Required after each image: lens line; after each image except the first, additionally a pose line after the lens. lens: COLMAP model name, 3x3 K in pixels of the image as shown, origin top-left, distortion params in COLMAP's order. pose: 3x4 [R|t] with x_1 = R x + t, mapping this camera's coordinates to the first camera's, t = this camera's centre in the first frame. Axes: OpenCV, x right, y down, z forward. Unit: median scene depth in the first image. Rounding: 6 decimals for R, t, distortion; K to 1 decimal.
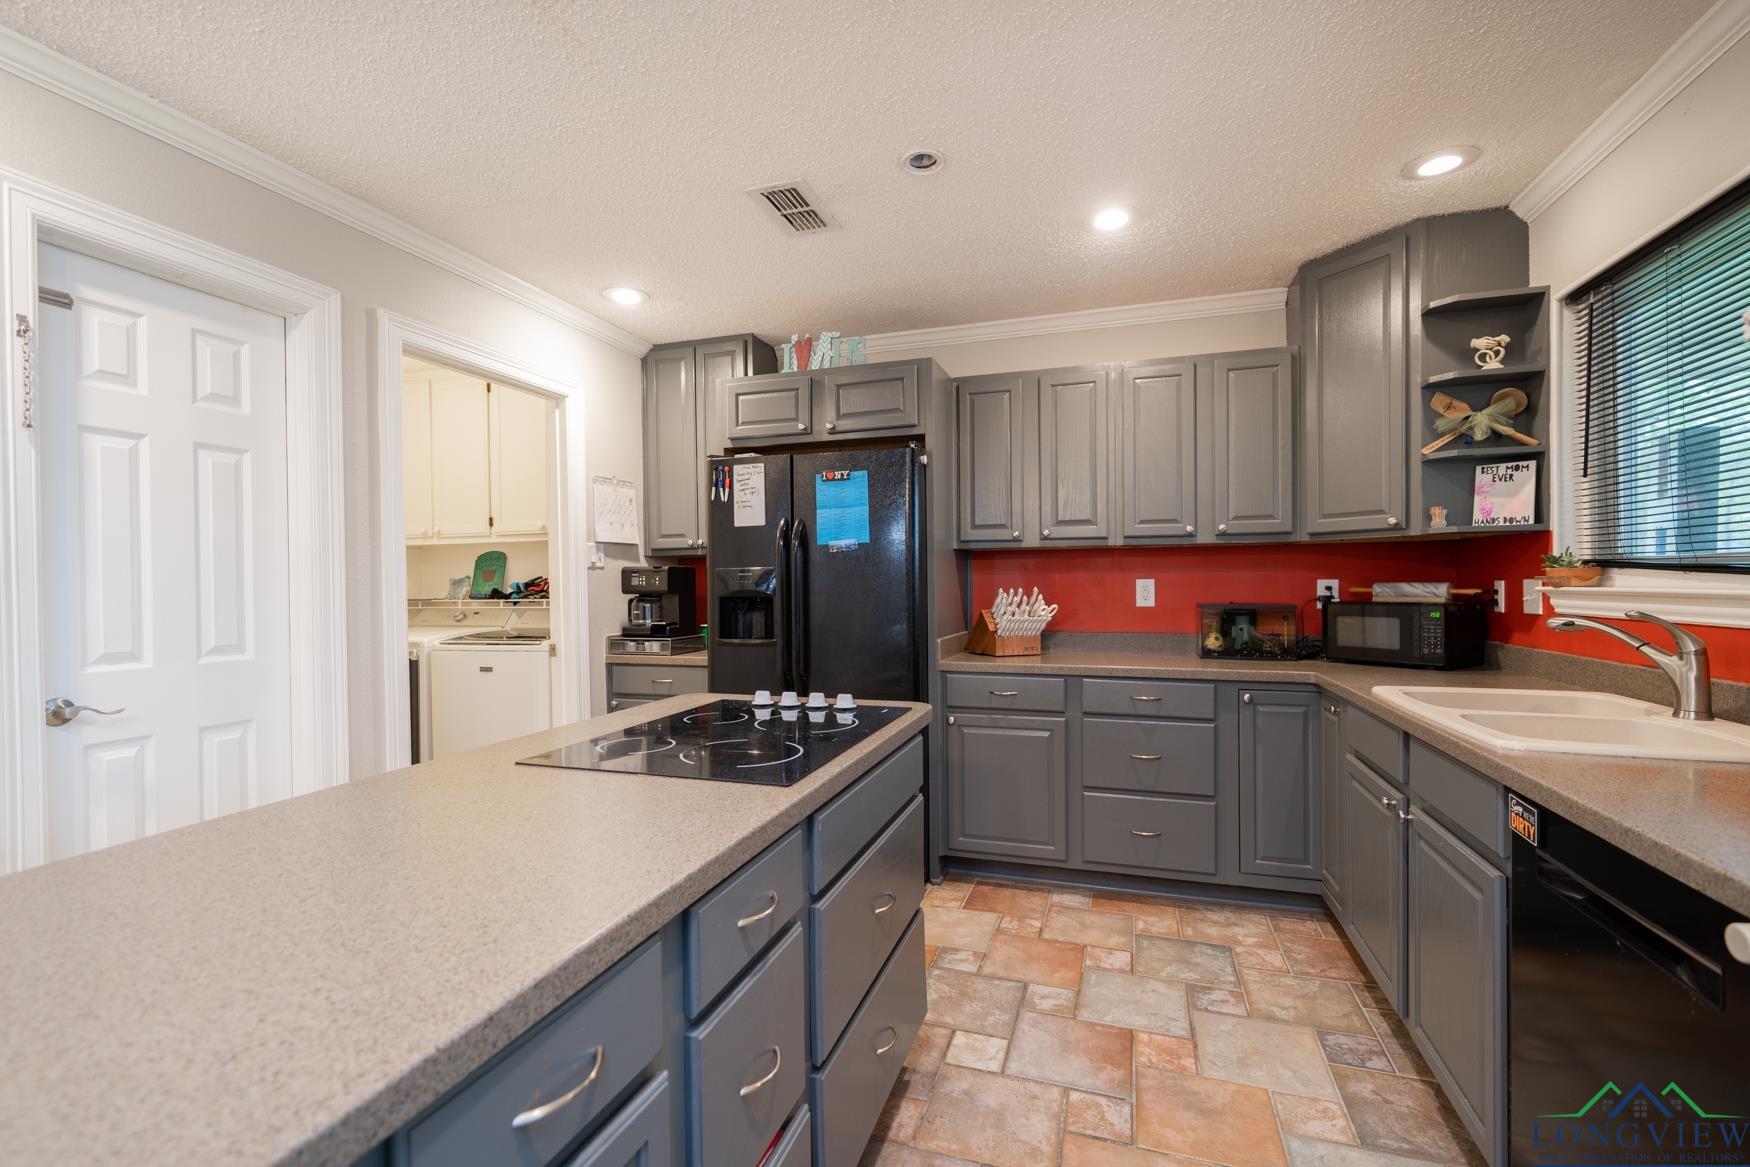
lens RADIAL K [[765.1, 0, 875.0], [0, 765.1, 583.5], [0, 0, 1]] dist [-0.000698, -0.000052]
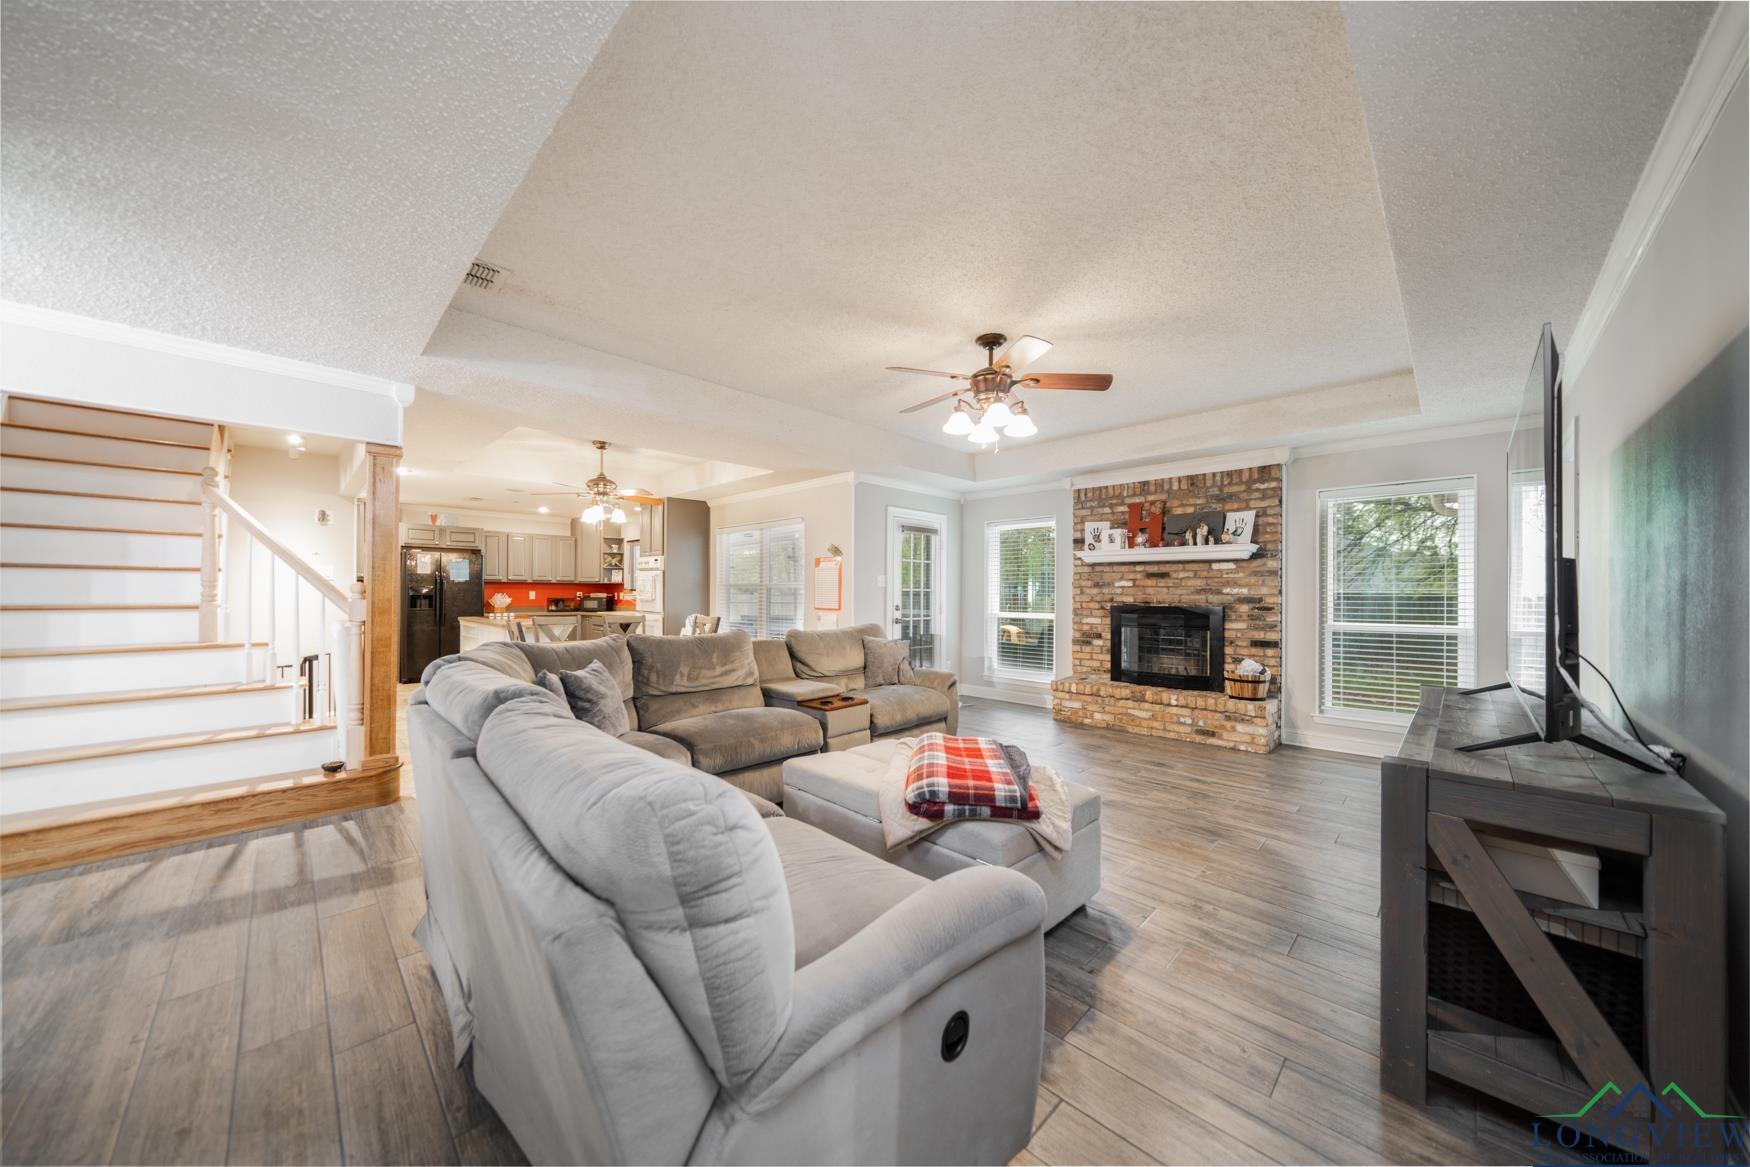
lens RADIAL K [[591.8, 0, 869.0], [0, 591.8, 590.8], [0, 0, 1]] dist [0.000436, 0.000022]
pose [[0.449091, 0.013256, 0.893388, -1.526212], [-0.006385, 0.999912, -0.011627, 0.014159], [-0.893463, -0.000483, 0.449136, -1.783110]]
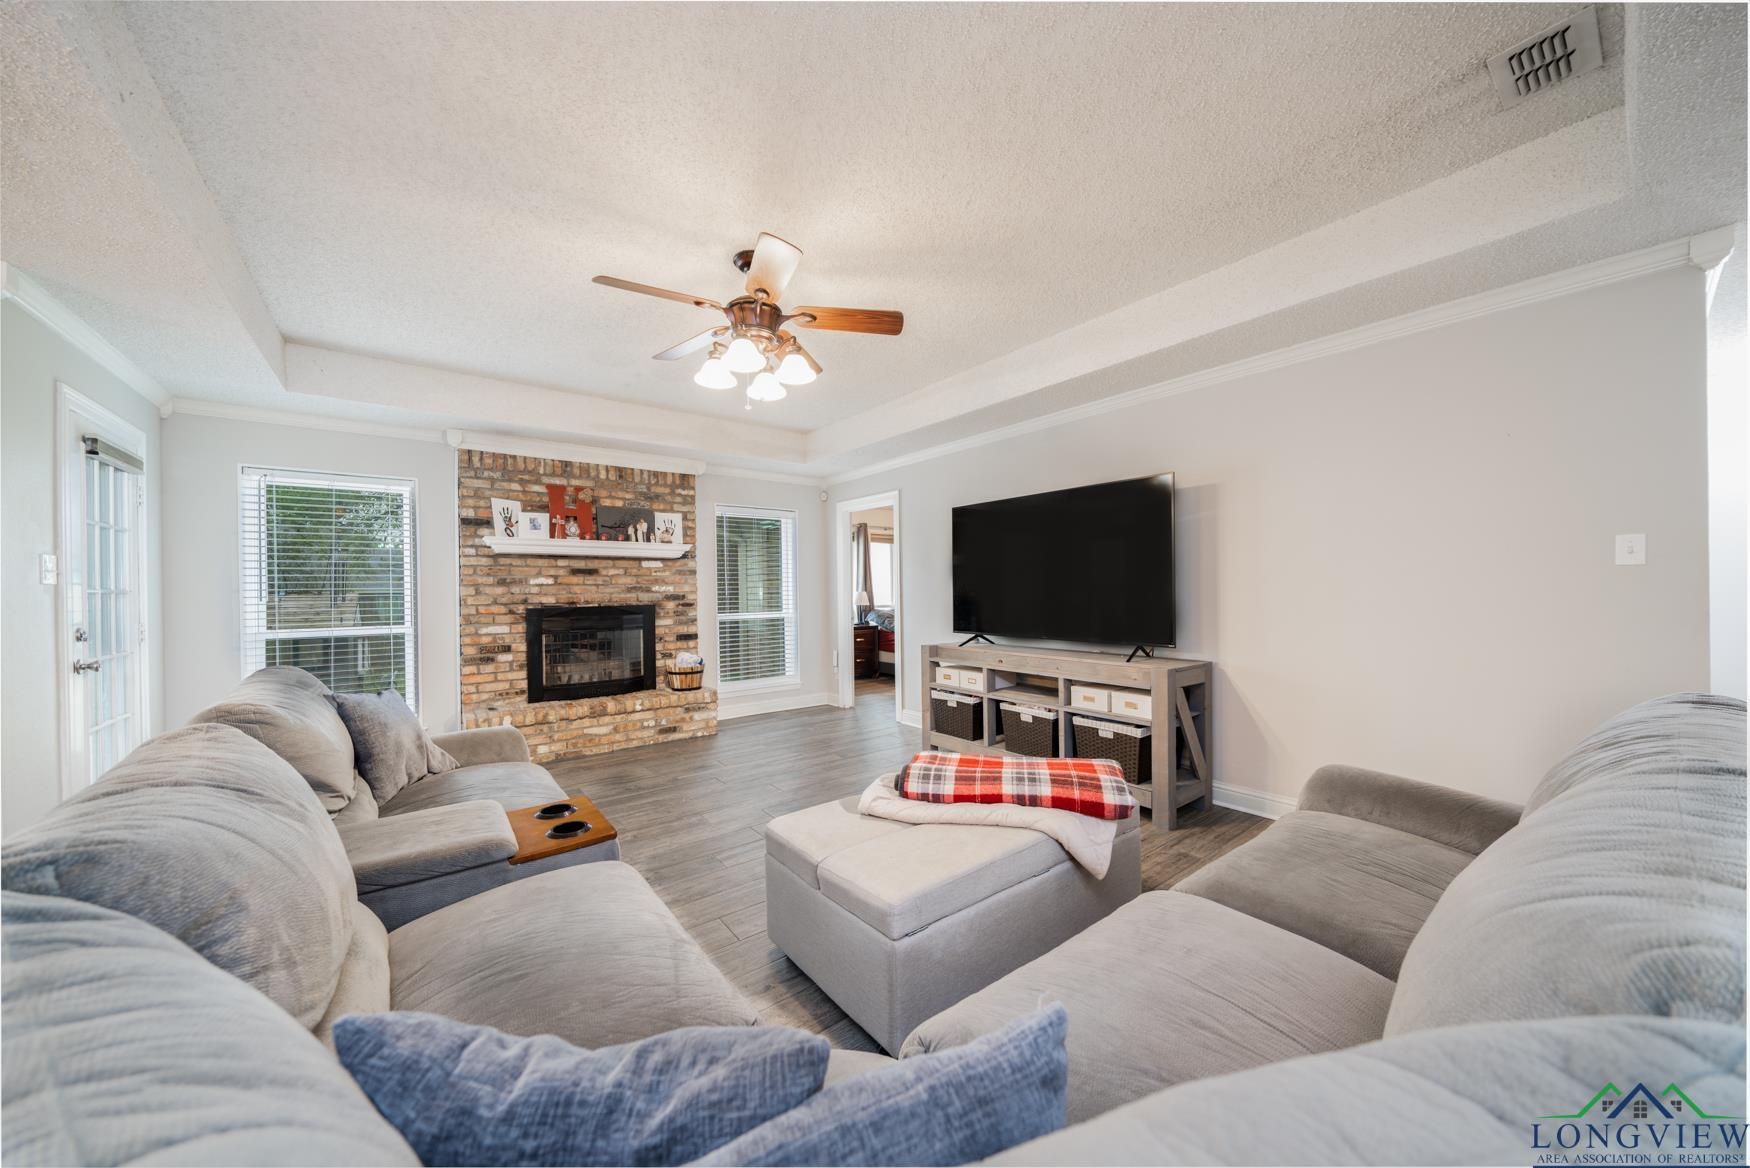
lens RADIAL K [[591.8, 0, 869.0], [0, 591.8, 591.3], [0, 0, 1]] dist [0.000436, 0.000022]
pose [[-0.826343, 0.017699, 0.562889, -1.070482], [0.020367, 0.999791, -0.001538, 0.011140], [-0.562798, 0.010193, -0.826531, -0.920032]]
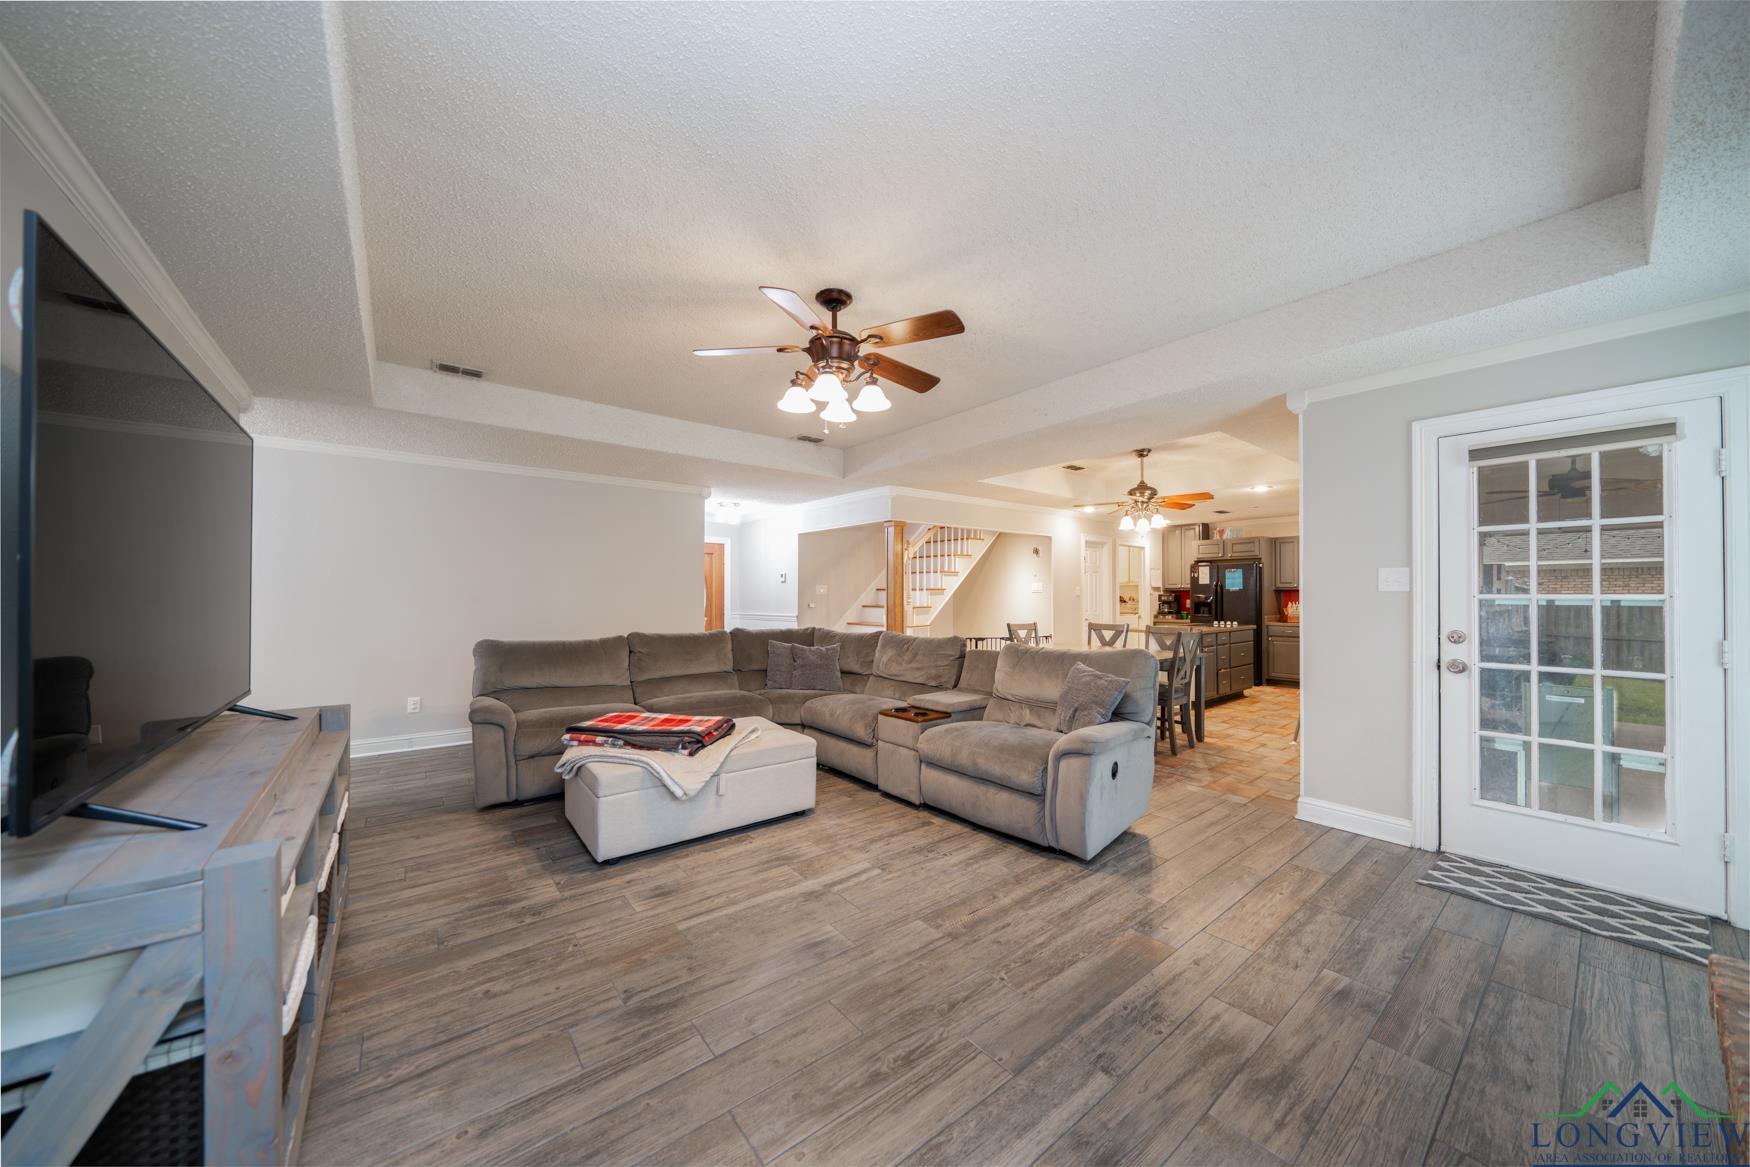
lens RADIAL K [[591.8, 0, 869.0], [0, 591.8, 590.8], [0, 0, 1]] dist [0.000436, 0.000022]
pose [[0.837132, 0.004975, -0.546978, 0.042671], [-0.009850, 0.999934, -0.005980, -0.008209], [0.546912, 0.010394, 0.837126, -2.206987]]
